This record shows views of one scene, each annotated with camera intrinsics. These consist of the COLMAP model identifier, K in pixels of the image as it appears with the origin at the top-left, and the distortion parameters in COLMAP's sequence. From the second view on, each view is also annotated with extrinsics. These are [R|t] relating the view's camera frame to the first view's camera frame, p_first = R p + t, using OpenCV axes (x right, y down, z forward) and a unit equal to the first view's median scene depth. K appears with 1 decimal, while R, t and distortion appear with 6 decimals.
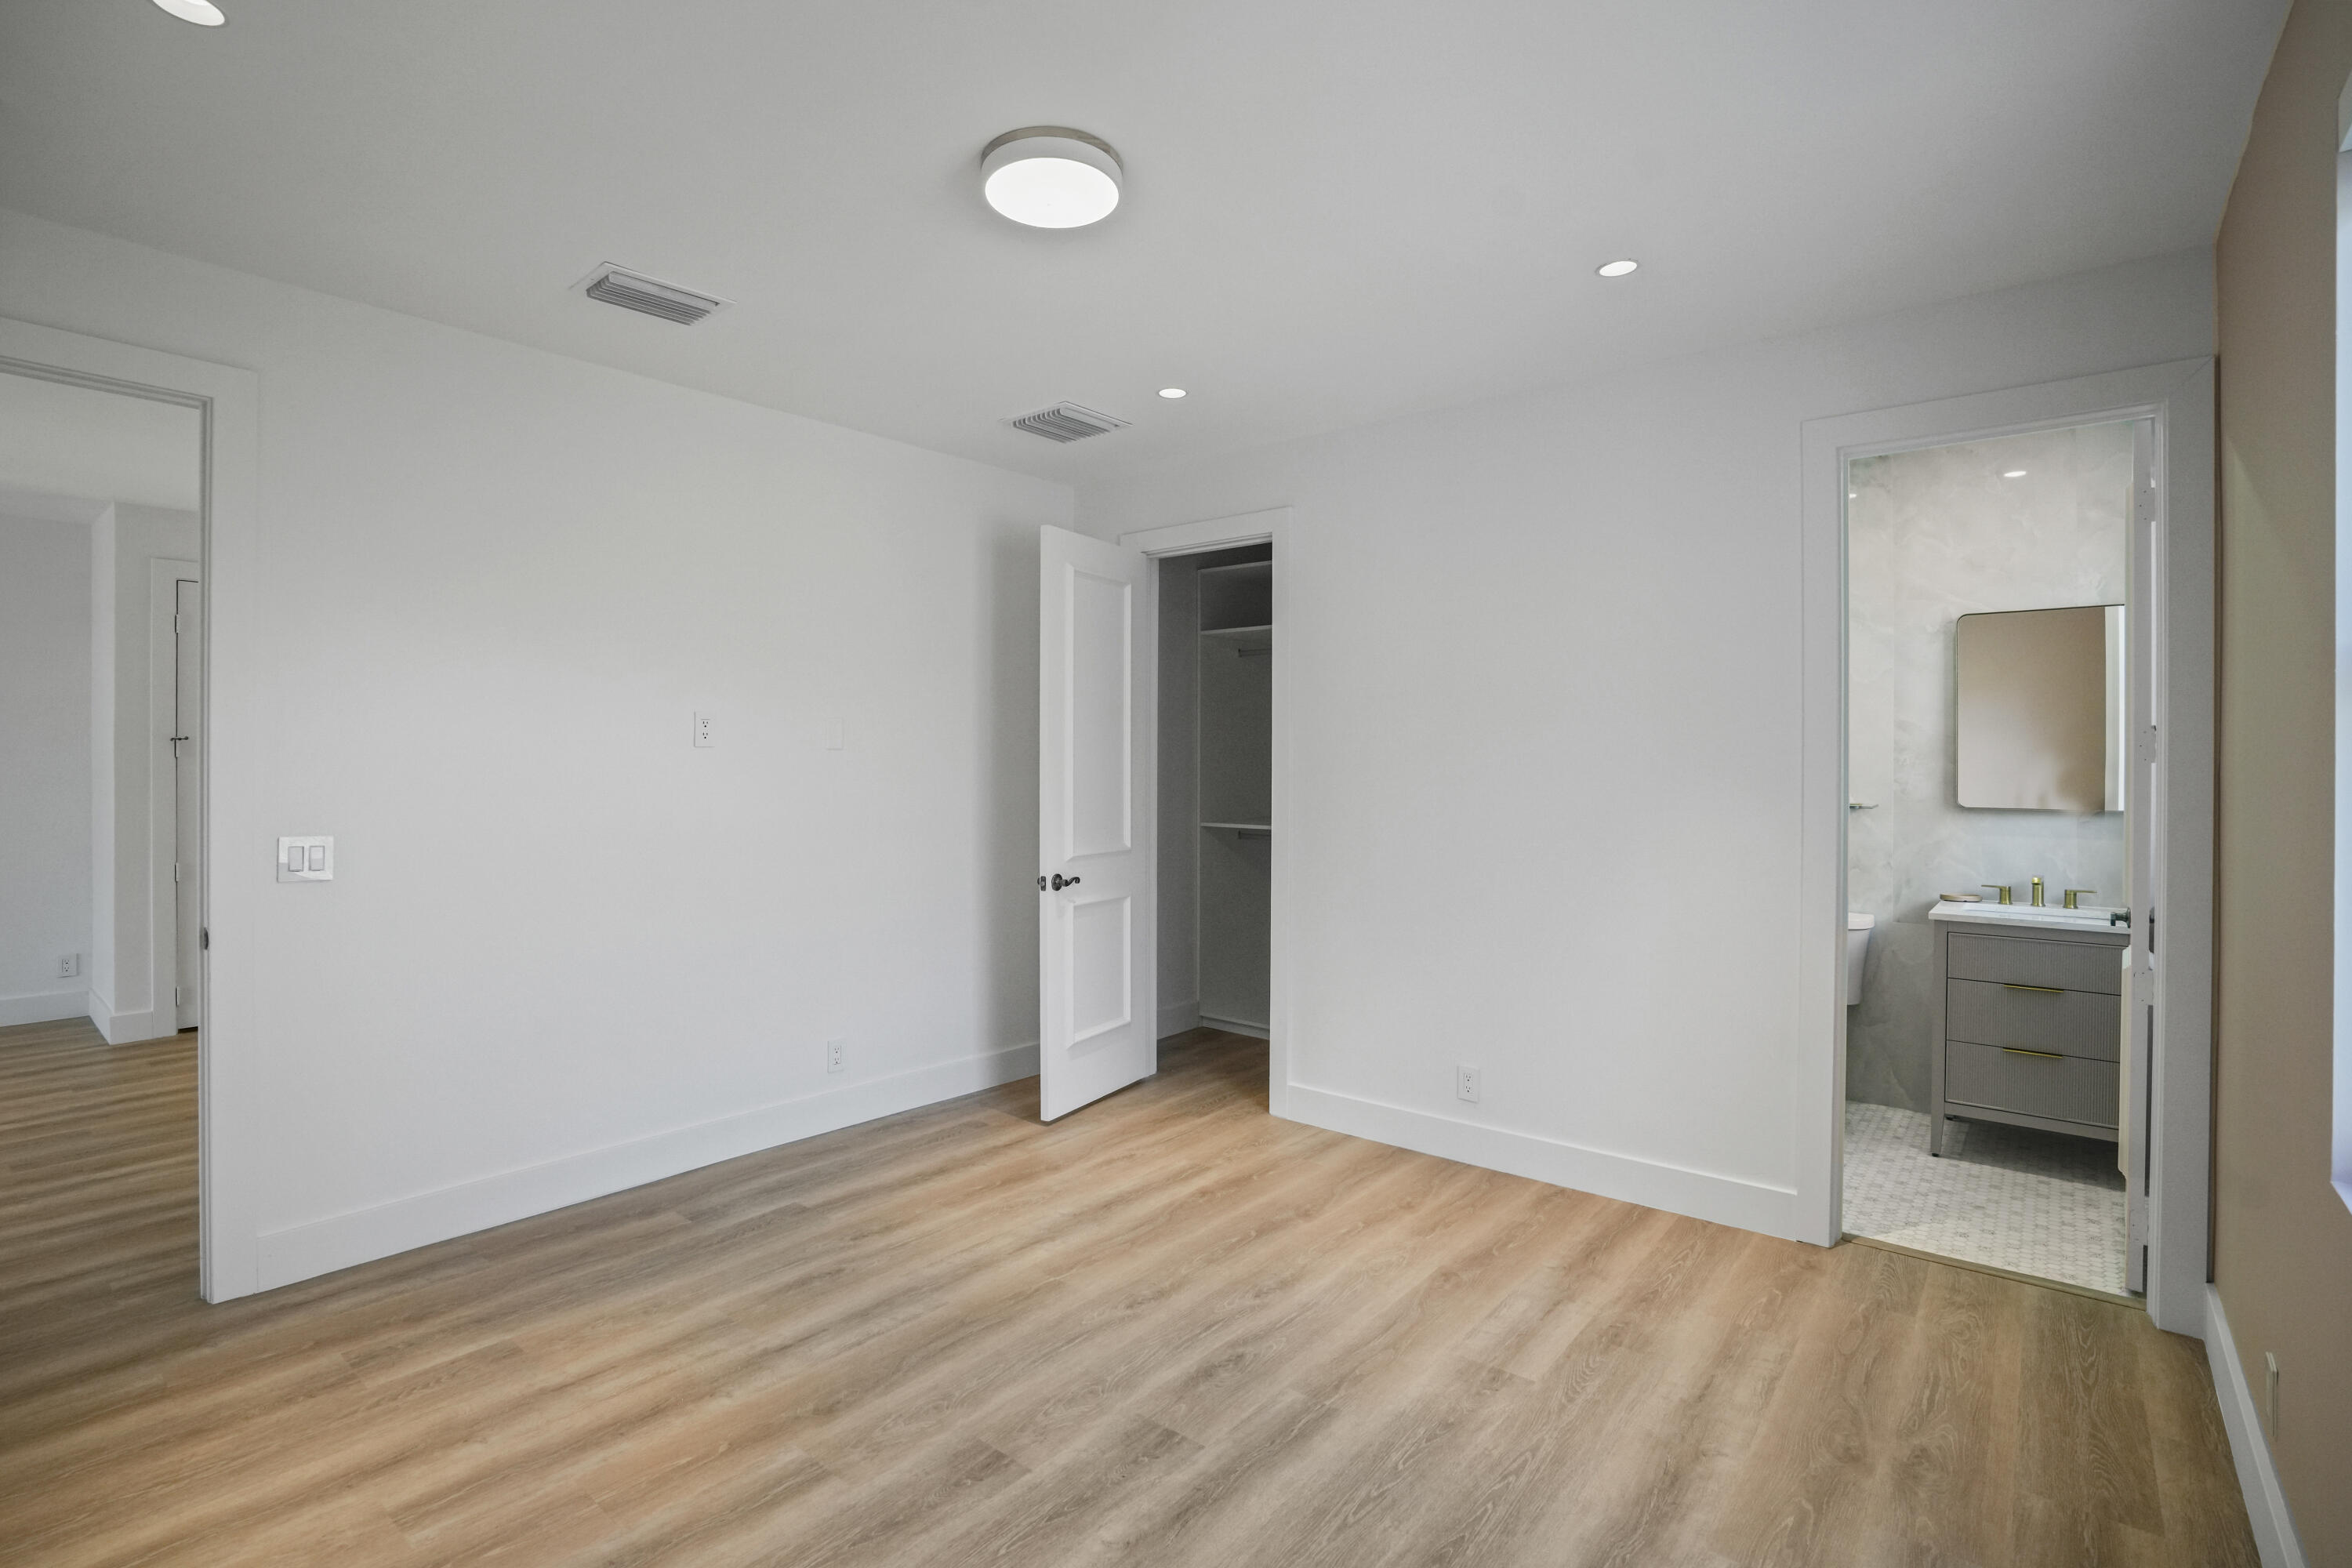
lens RADIAL K [[1076.8, 0, 1176.0], [0, 1076.8, 784.0], [0, 0, 1]] dist [-0.059731, 0.025158]
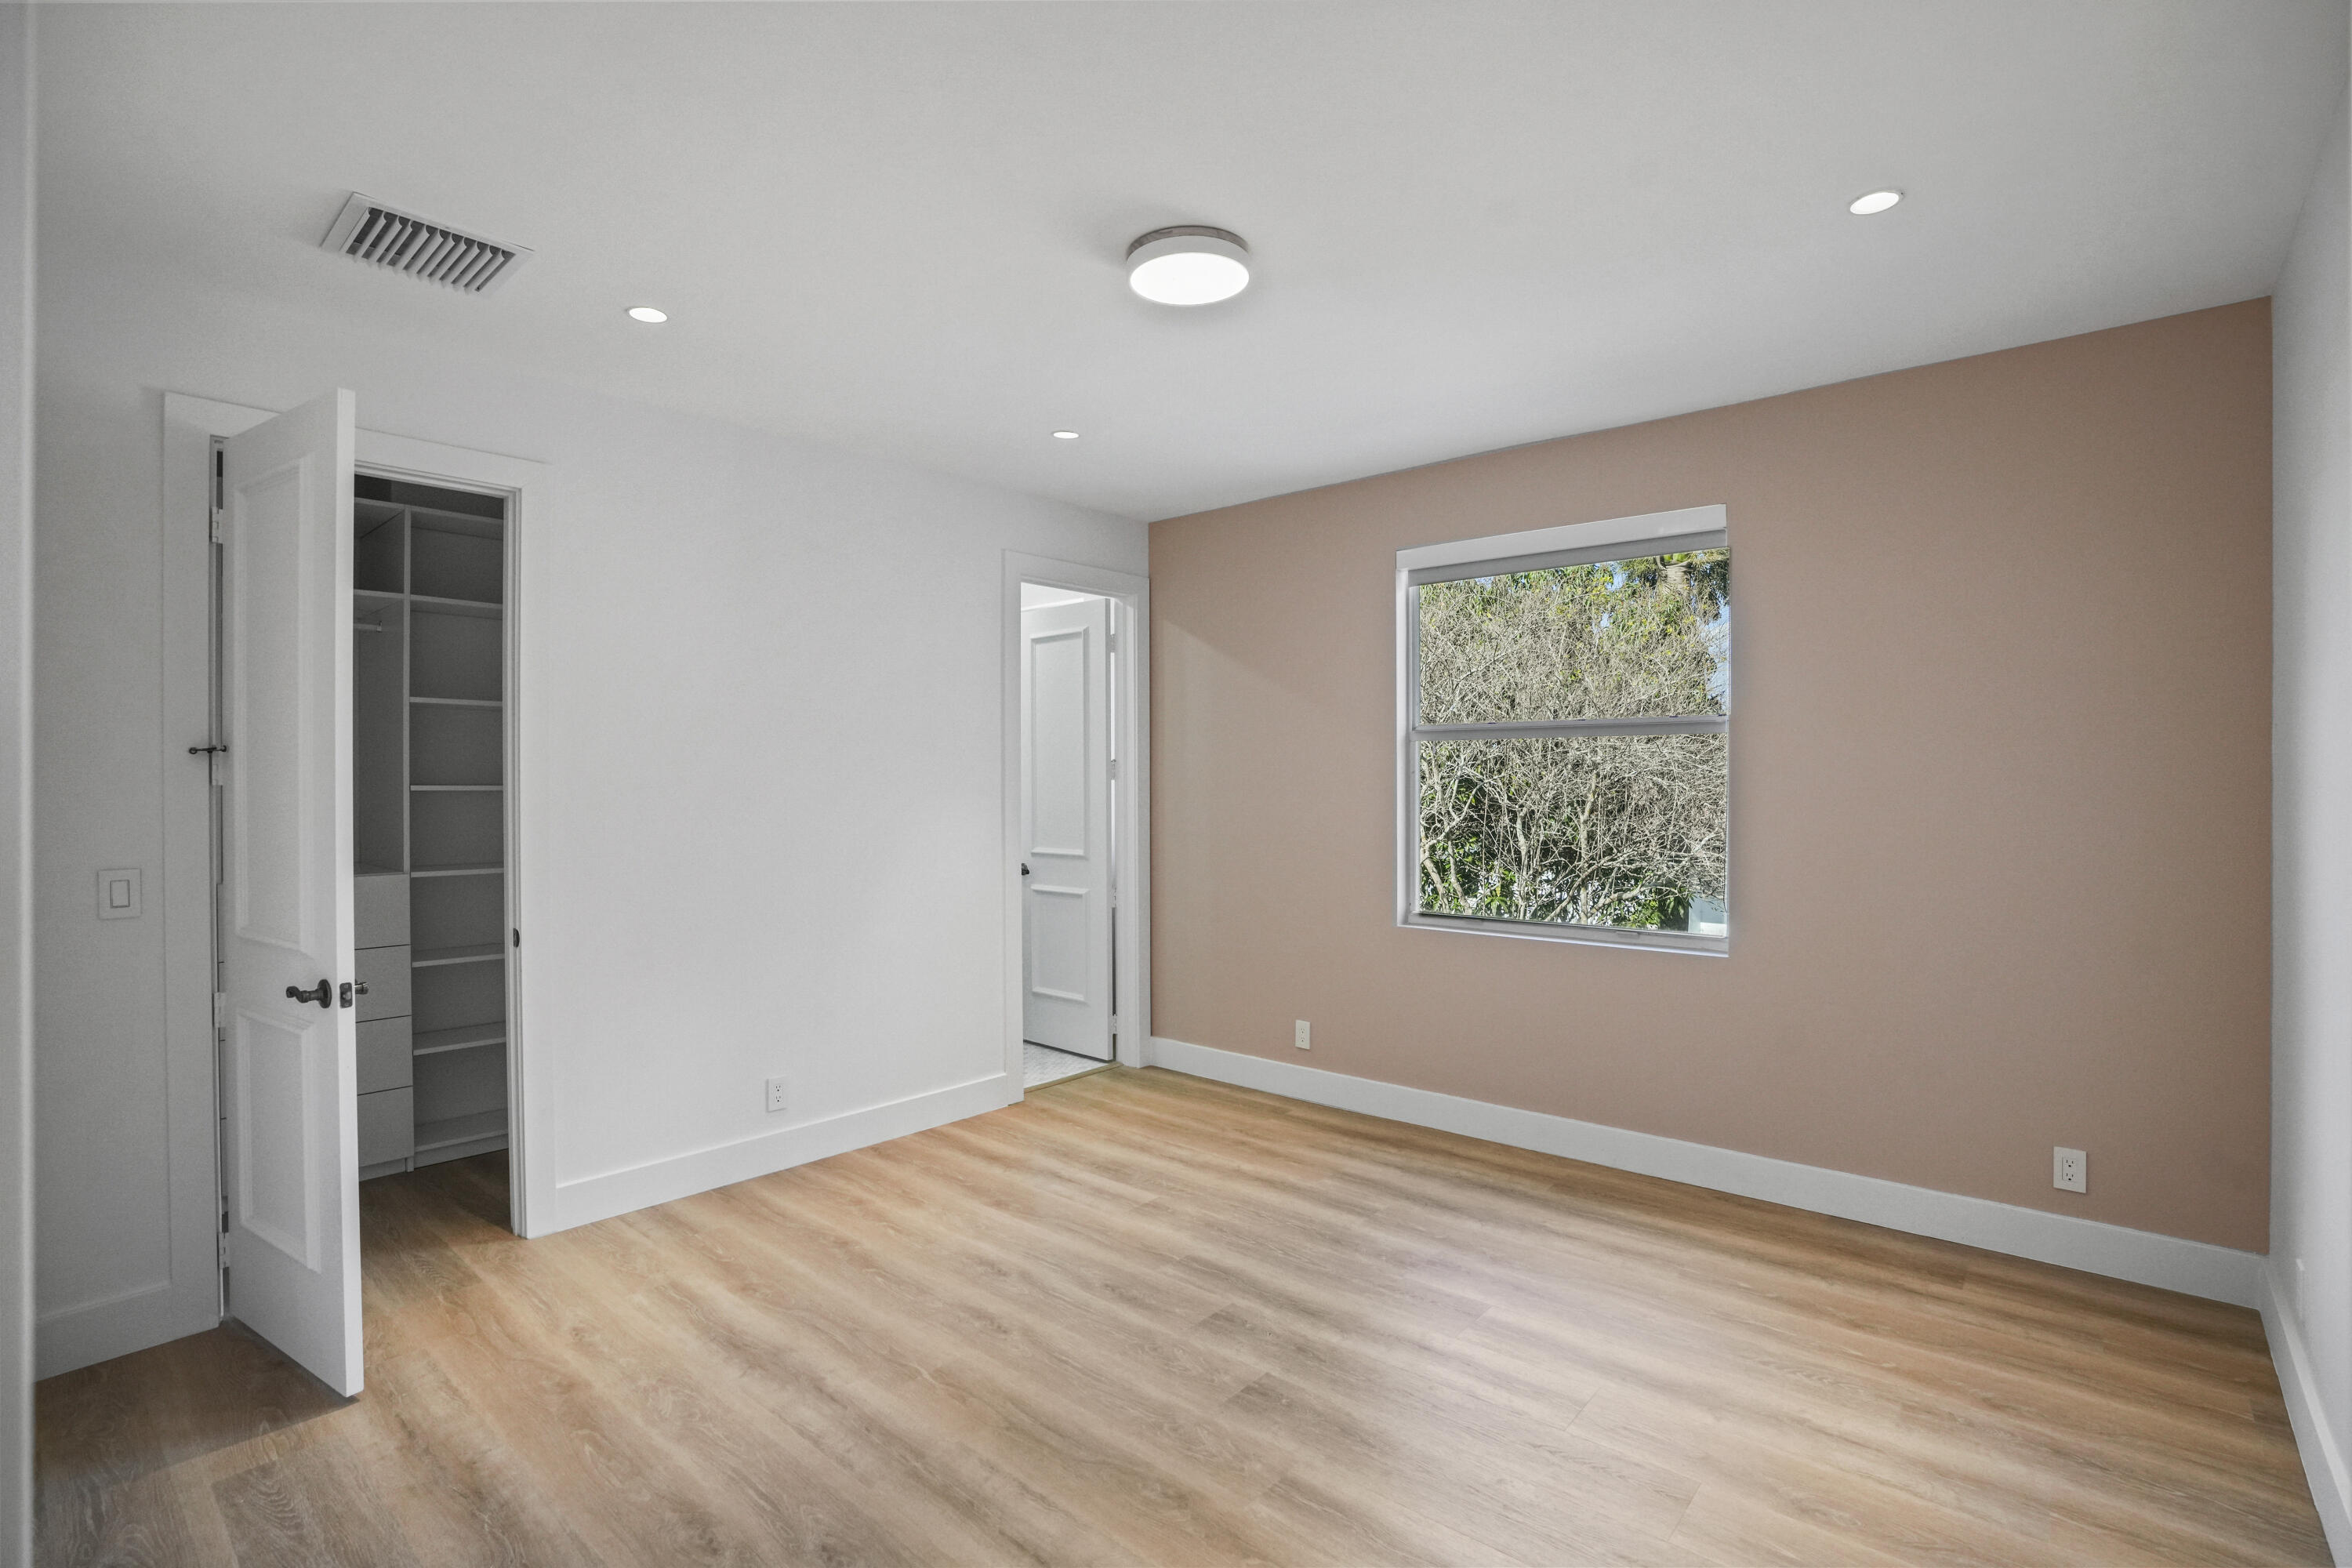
lens RADIAL K [[1076.8, 0, 1176.0], [0, 1076.8, 784.0], [0, 0, 1]] dist [-0.059731, 0.025158]
pose [[0.043569, -0.005653, 0.999034, -0.958223], [0.017902, 0.999828, 0.004877, -0.020596], [-0.998890, 0.017672, 0.043663, 0.738864]]
